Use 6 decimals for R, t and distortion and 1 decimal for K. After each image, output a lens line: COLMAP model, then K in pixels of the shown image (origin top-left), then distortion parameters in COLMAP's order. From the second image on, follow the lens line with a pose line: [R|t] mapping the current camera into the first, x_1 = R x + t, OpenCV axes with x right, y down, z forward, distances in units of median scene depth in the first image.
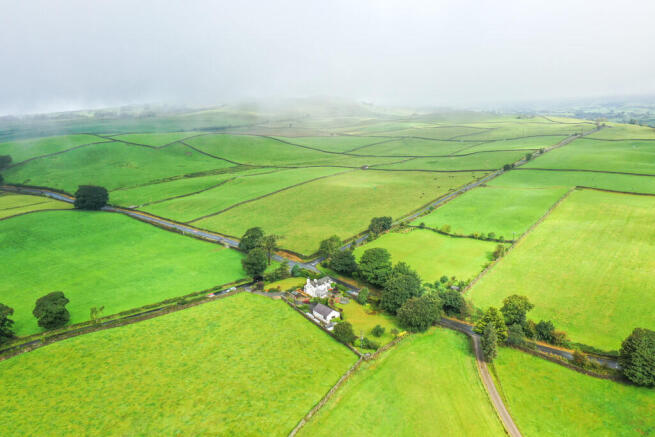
lens RADIAL K [[525.2, 0, 327.5], [0, 525.2, 218.5], [0, 0, 1]] dist [0.037773, 0.001808]
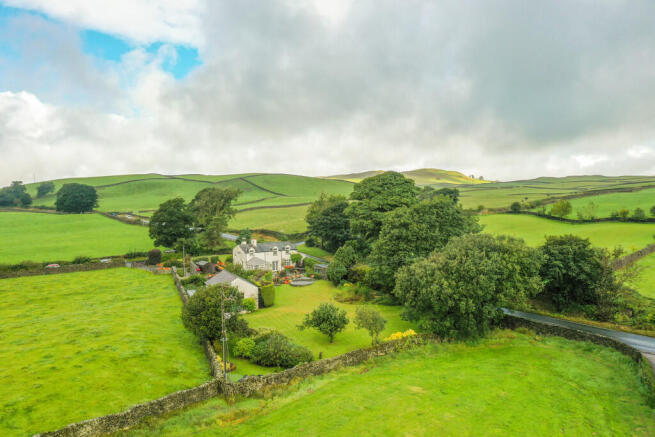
lens RADIAL K [[525.2, 0, 327.5], [0, 525.2, 218.5], [0, 0, 1]] dist [0.037773, 0.001808]
pose [[0.977427, 0.012997, -0.210872, 0.136742], [-0.048535, 0.985225, -0.164245, 0.168714], [0.205622, 0.170772, 0.963616, 0.557763]]
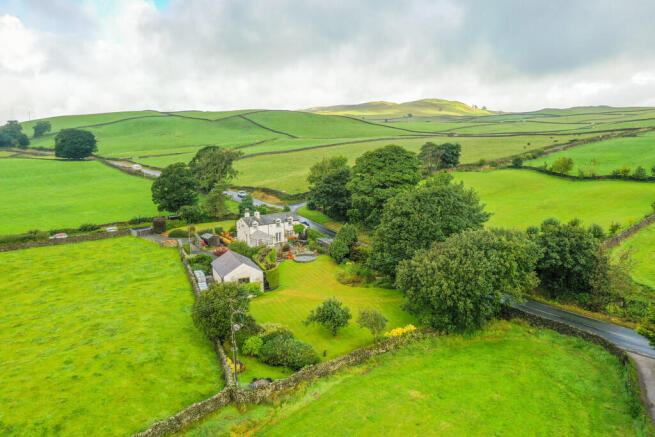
lens RADIAL K [[525.2, 0, 327.5], [0, 525.2, 218.5], [0, 0, 1]] dist [0.037773, 0.001808]
pose [[0.977478, 0.035579, -0.208017, 0.135432], [-0.043364, 0.998515, -0.032989, 0.132947], [0.206534, 0.041266, 0.977569, 0.548291]]
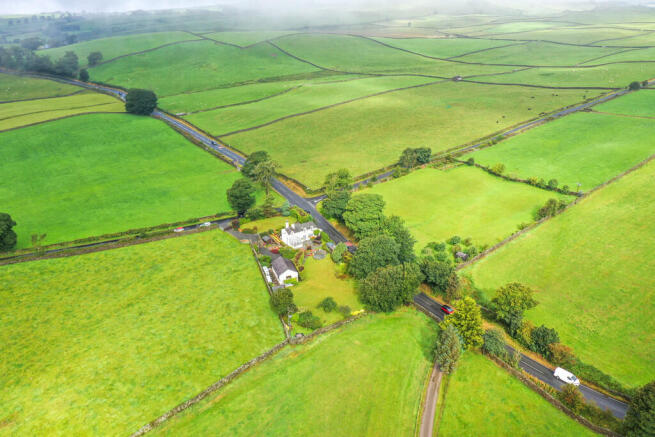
lens RADIAL K [[525.2, 0, 327.5], [0, 525.2, 218.5], [0, 0, 1]] dist [0.037773, 0.001808]
pose [[0.966529, 0.102787, -0.235069, 0.222542], [-0.059030, 0.980750, 0.186130, -0.051102], [0.249676, -0.166024, 0.953991, 0.219314]]
